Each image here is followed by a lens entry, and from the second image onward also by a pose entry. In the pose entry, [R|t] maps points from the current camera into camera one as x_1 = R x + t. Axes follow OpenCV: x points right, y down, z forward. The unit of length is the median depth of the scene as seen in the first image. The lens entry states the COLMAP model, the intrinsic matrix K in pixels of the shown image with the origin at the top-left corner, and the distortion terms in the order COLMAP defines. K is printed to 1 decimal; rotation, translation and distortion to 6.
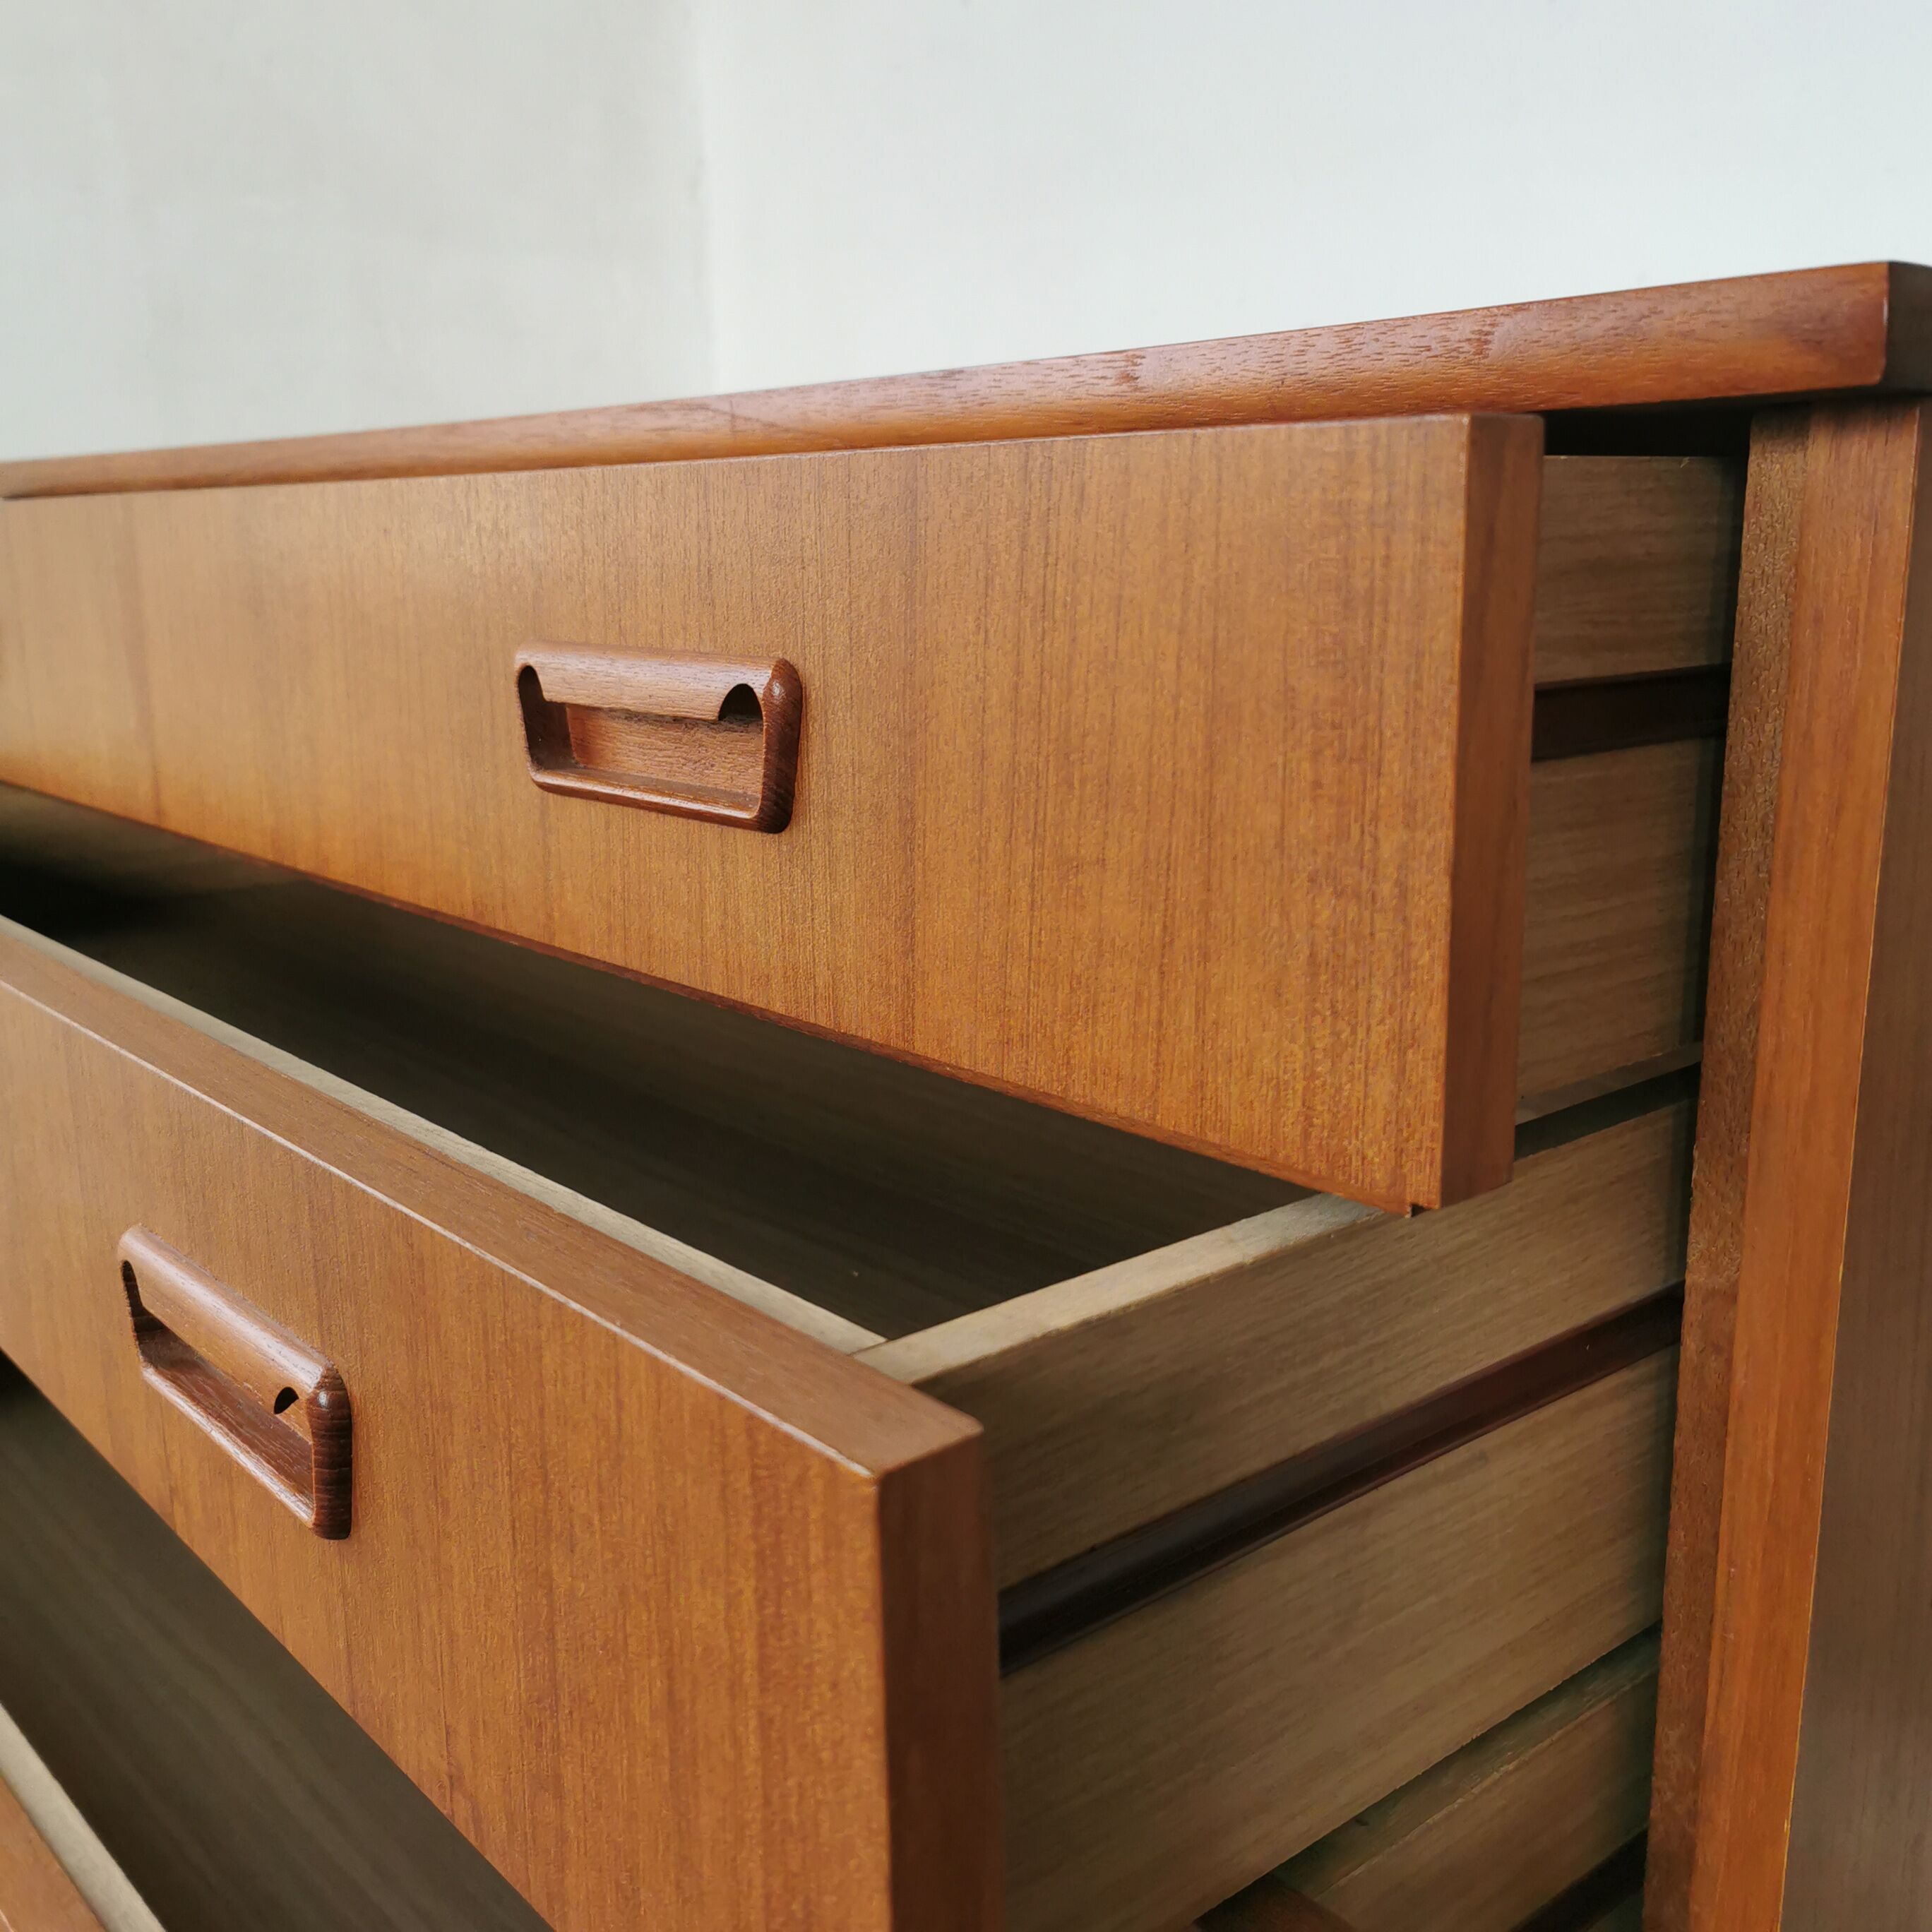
lens RADIAL K [[2036.3, 0, 972.4], [0, 2036.3, 943.1], [0, 0, 1]] dist [0.018475, 0.000000]
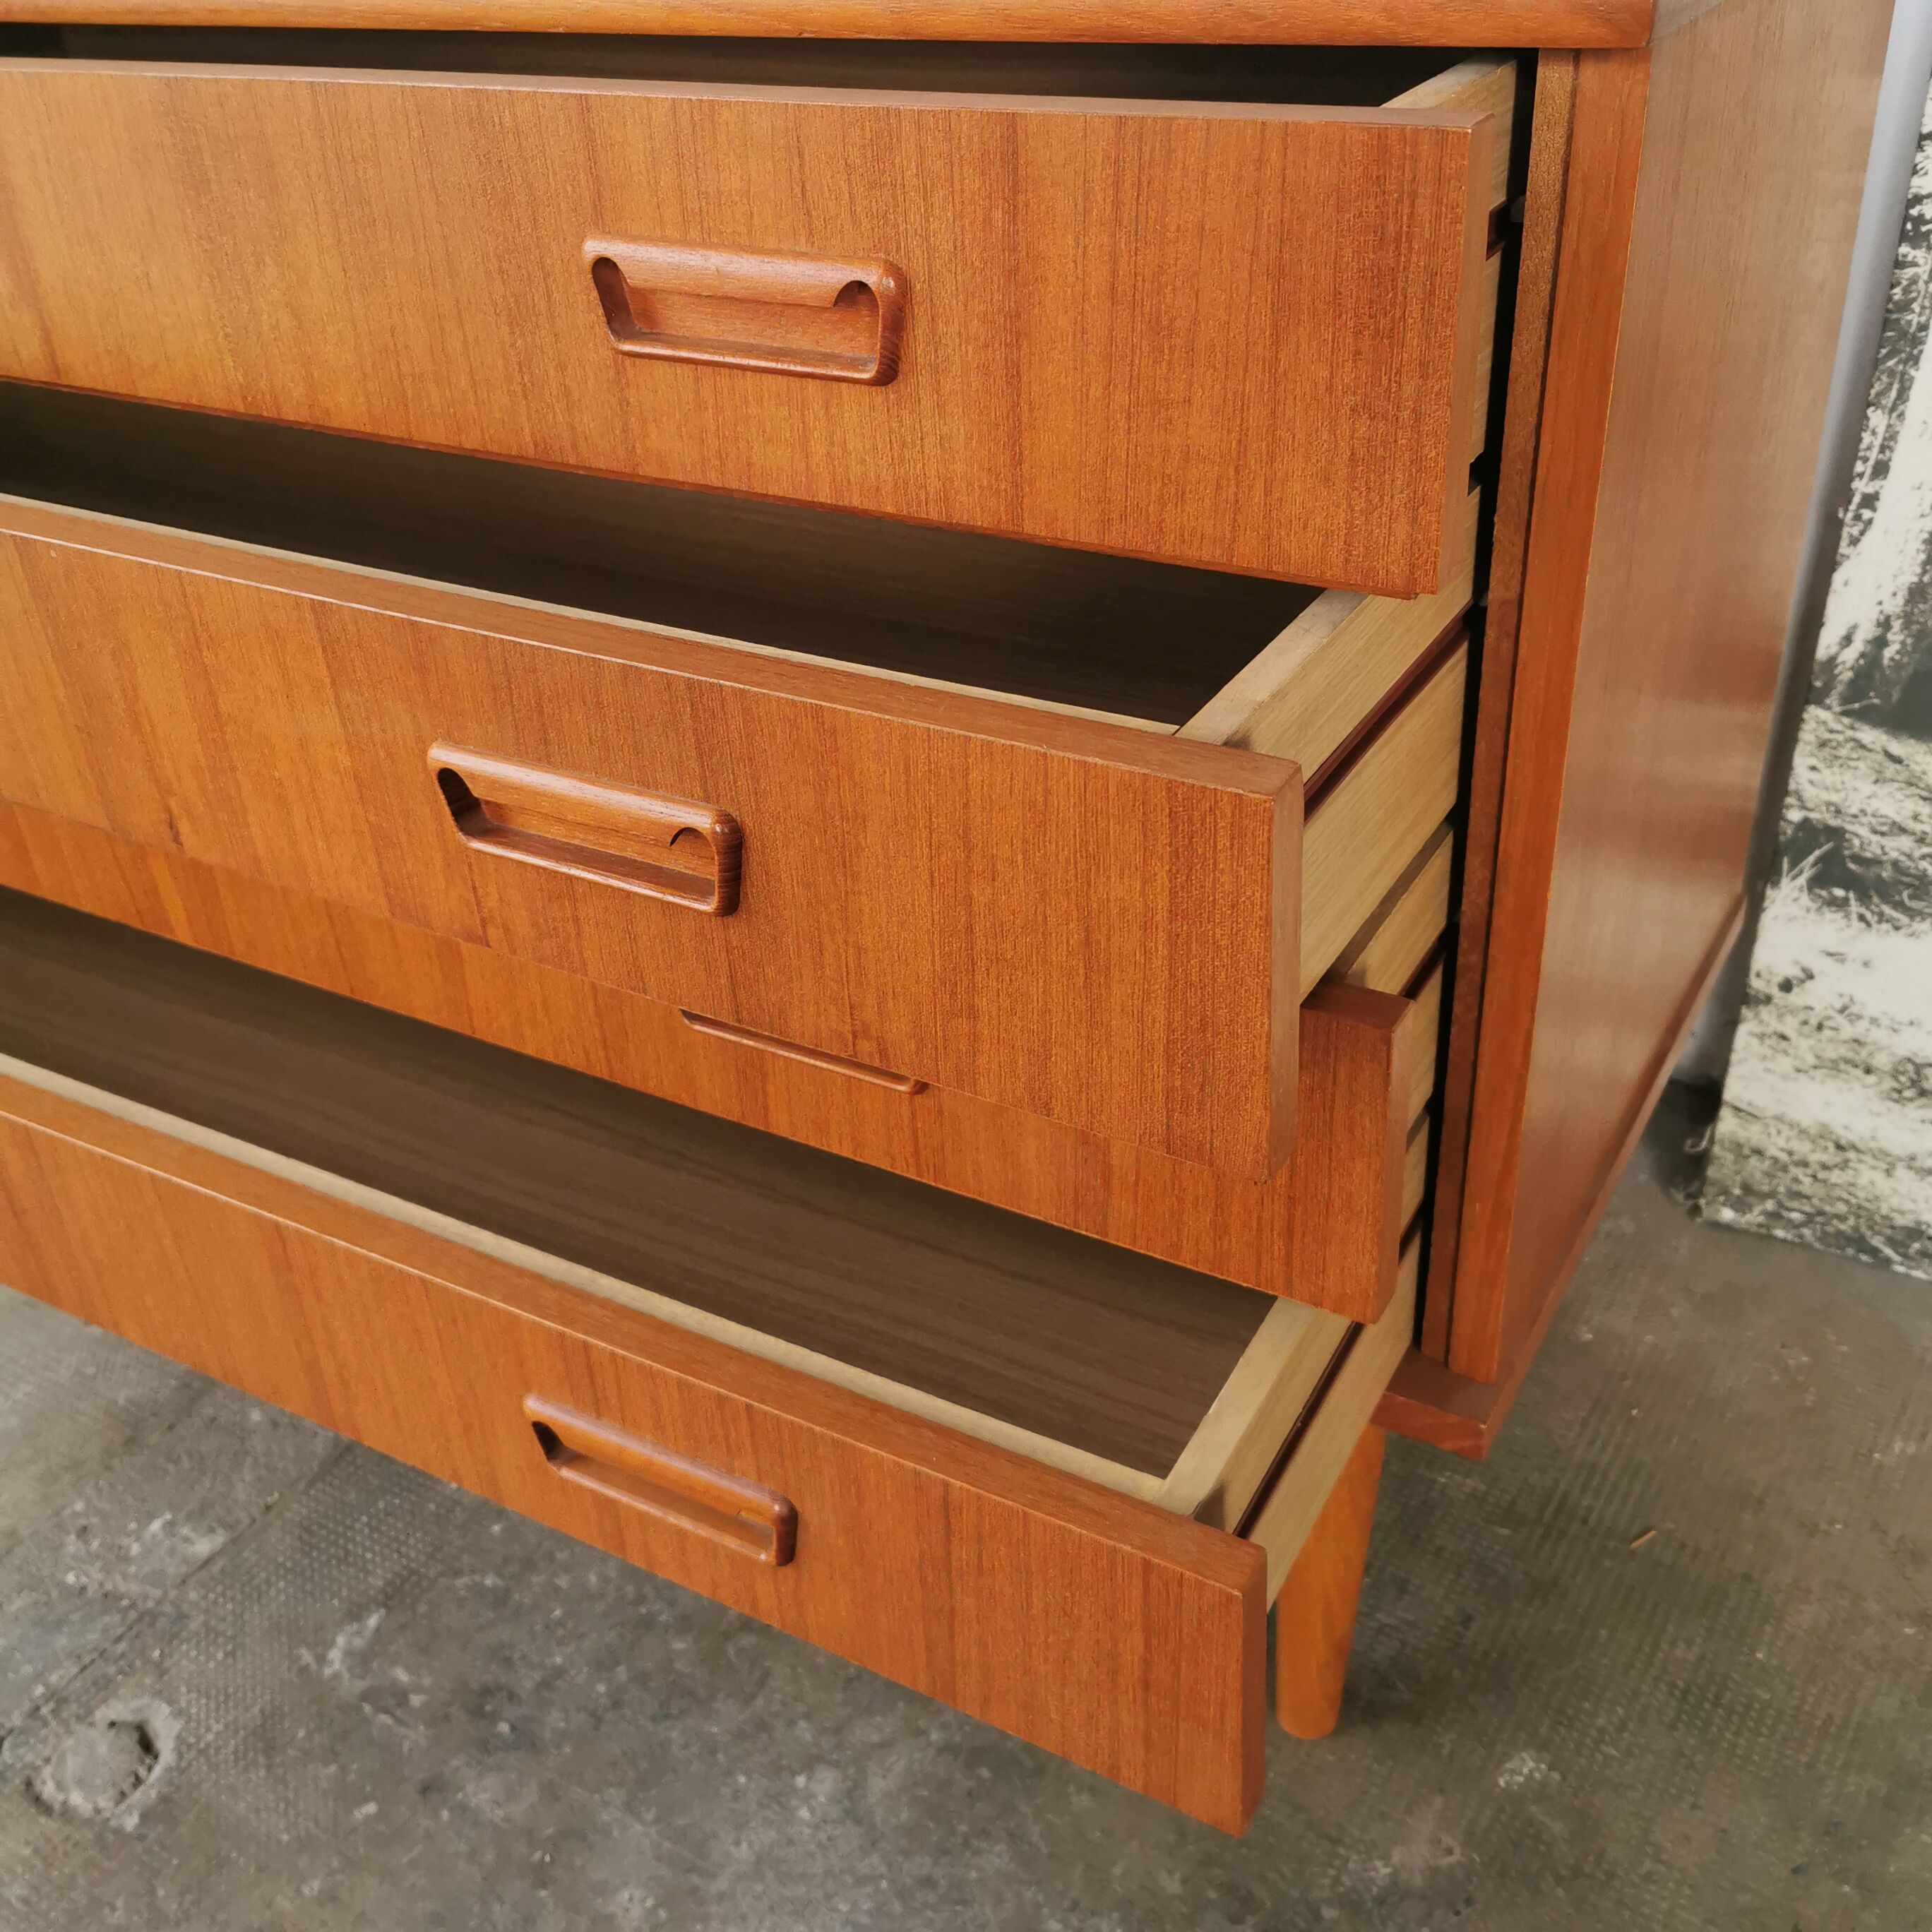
lens RADIAL K [[2036.3, 0, 979.1], [0, 2036.3, 962.9], [0, 0, 1]] dist [0.018475, 0.000000]
pose [[0.941327, -0.217706, 0.257890, -0.555229], [0.114569, 0.924883, 0.362582, -0.215963], [-0.317454, -0.311762, 0.895560, -0.458631]]
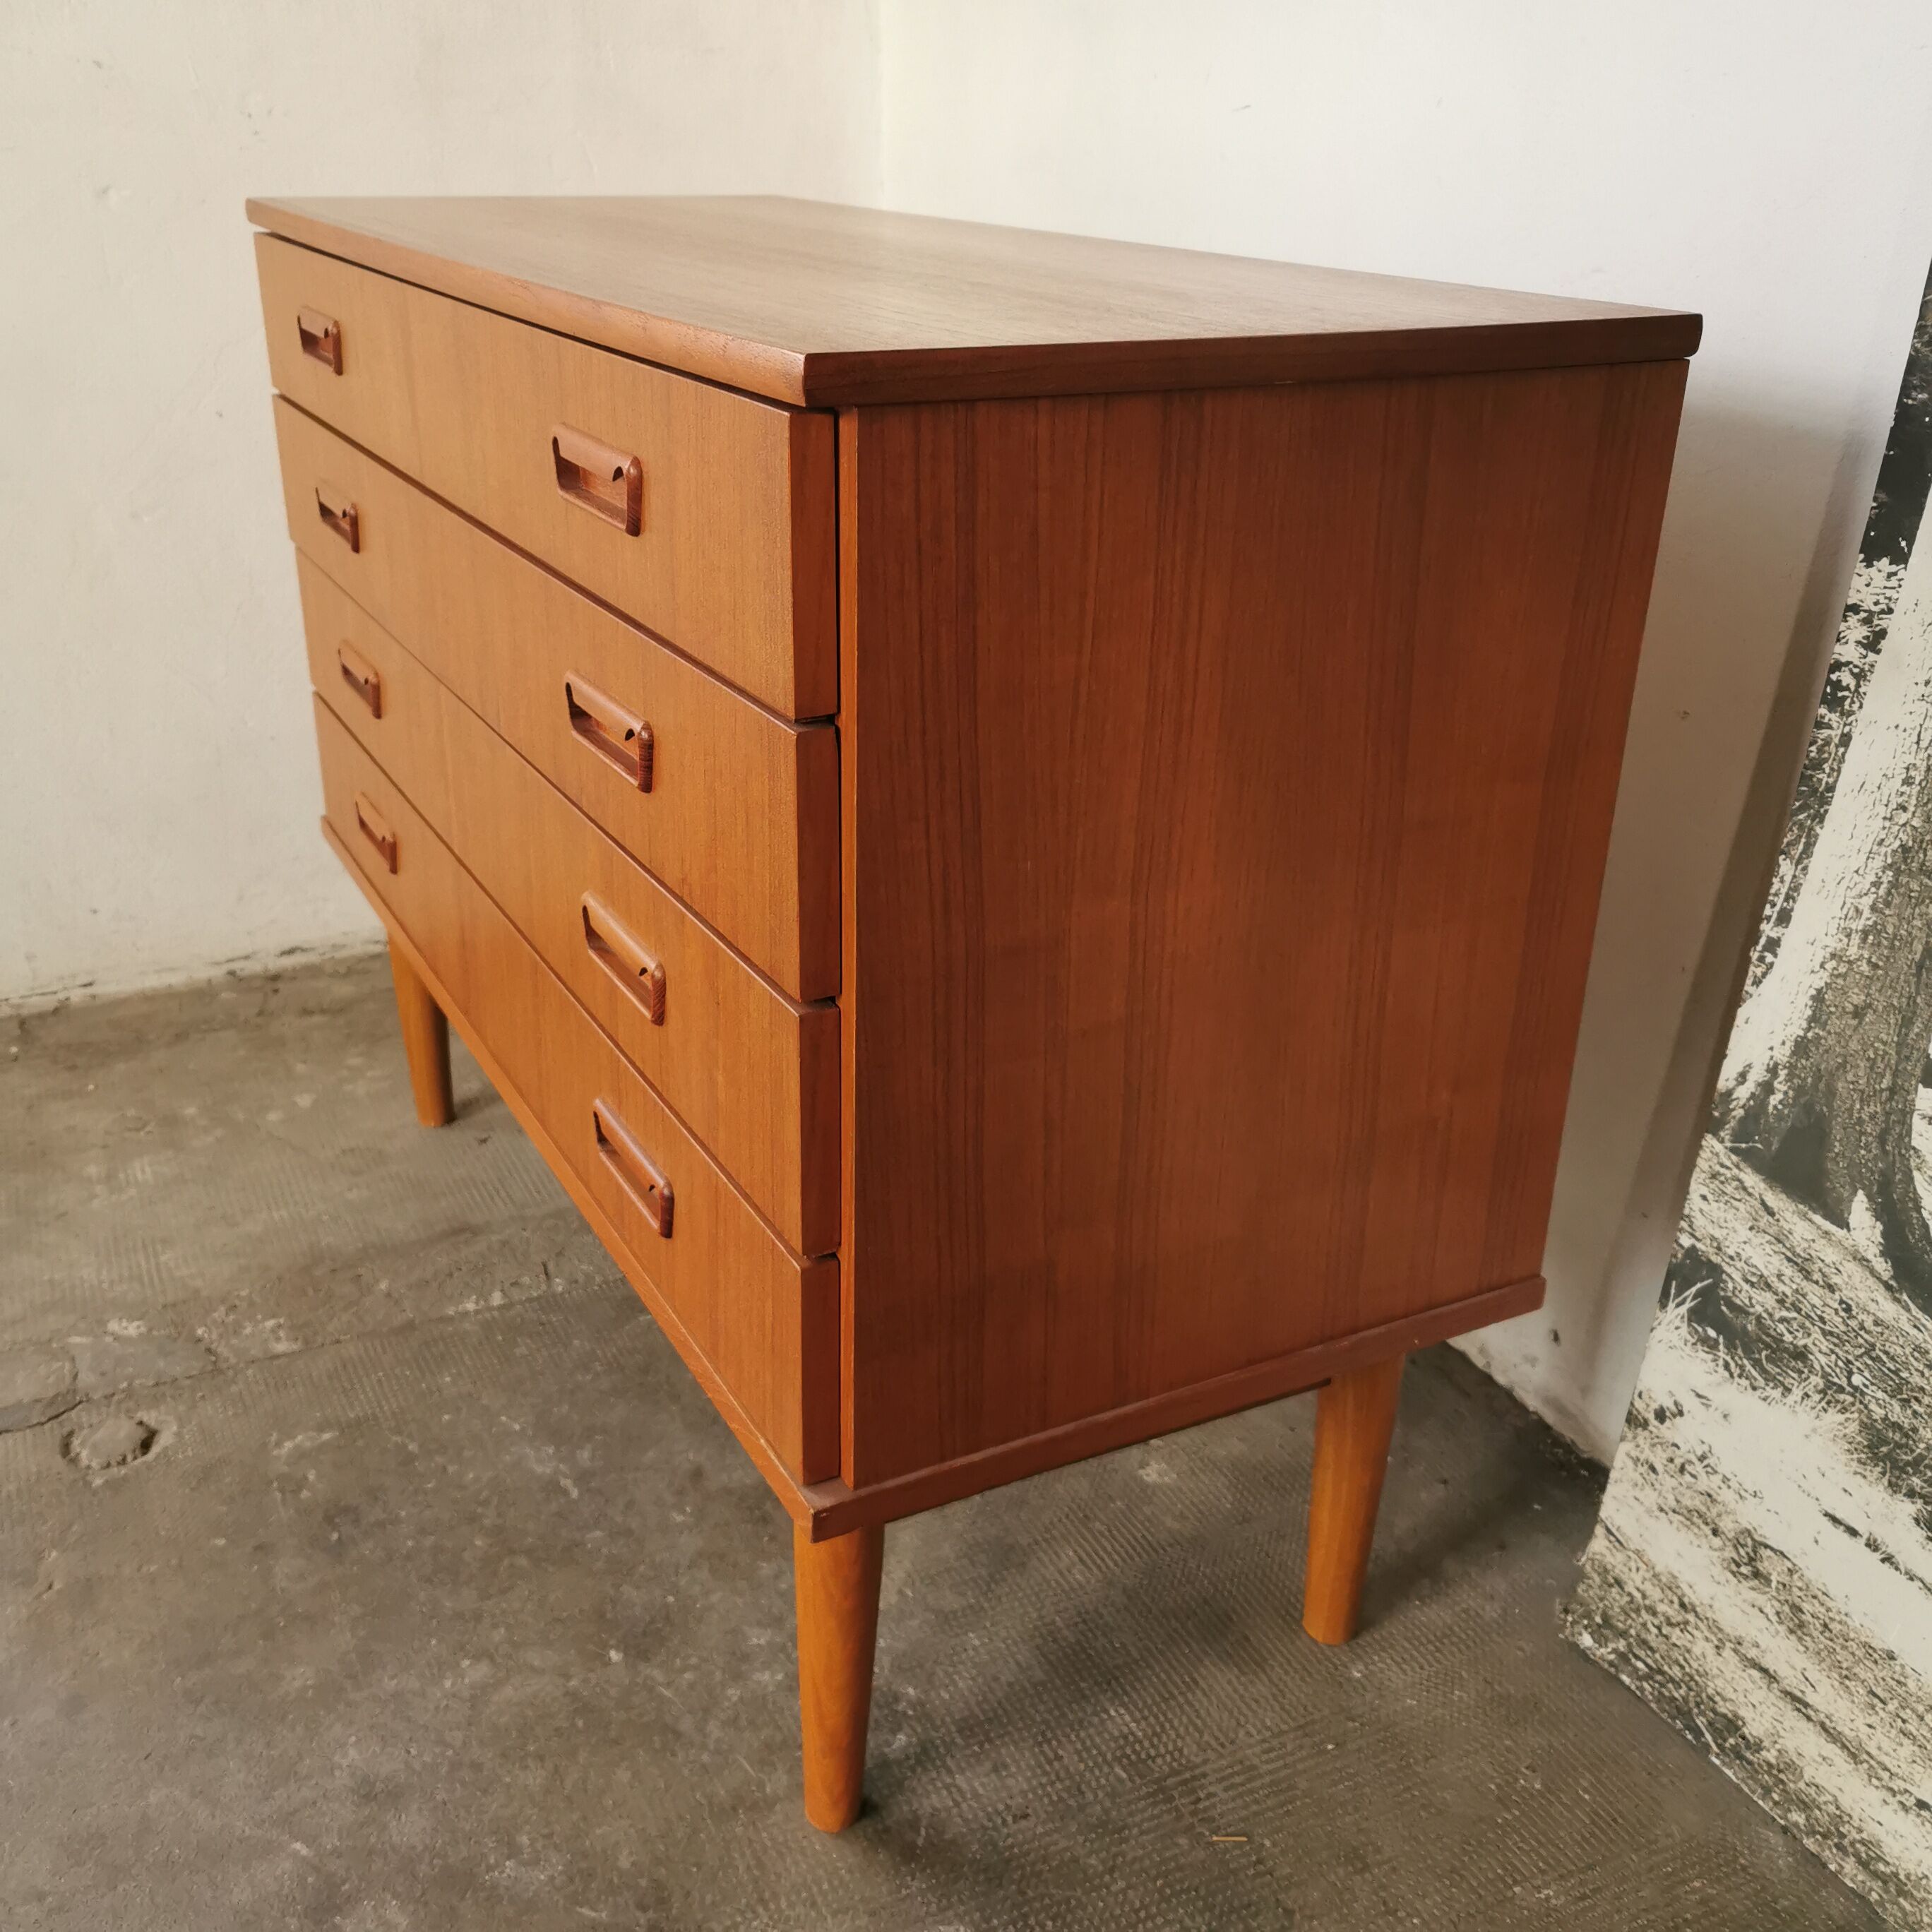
lens RADIAL K [[2036.3, 0, 959.6], [0, 2036.3, 951.6], [0, 0, 1]] dist [0.018475, 0.000000]
pose [[0.975460, 0.107933, -0.191908, 0.965993], [-0.067193, 0.975955, 0.207355, -0.141830], [0.209674, -0.189372, 0.959258, -1.102665]]
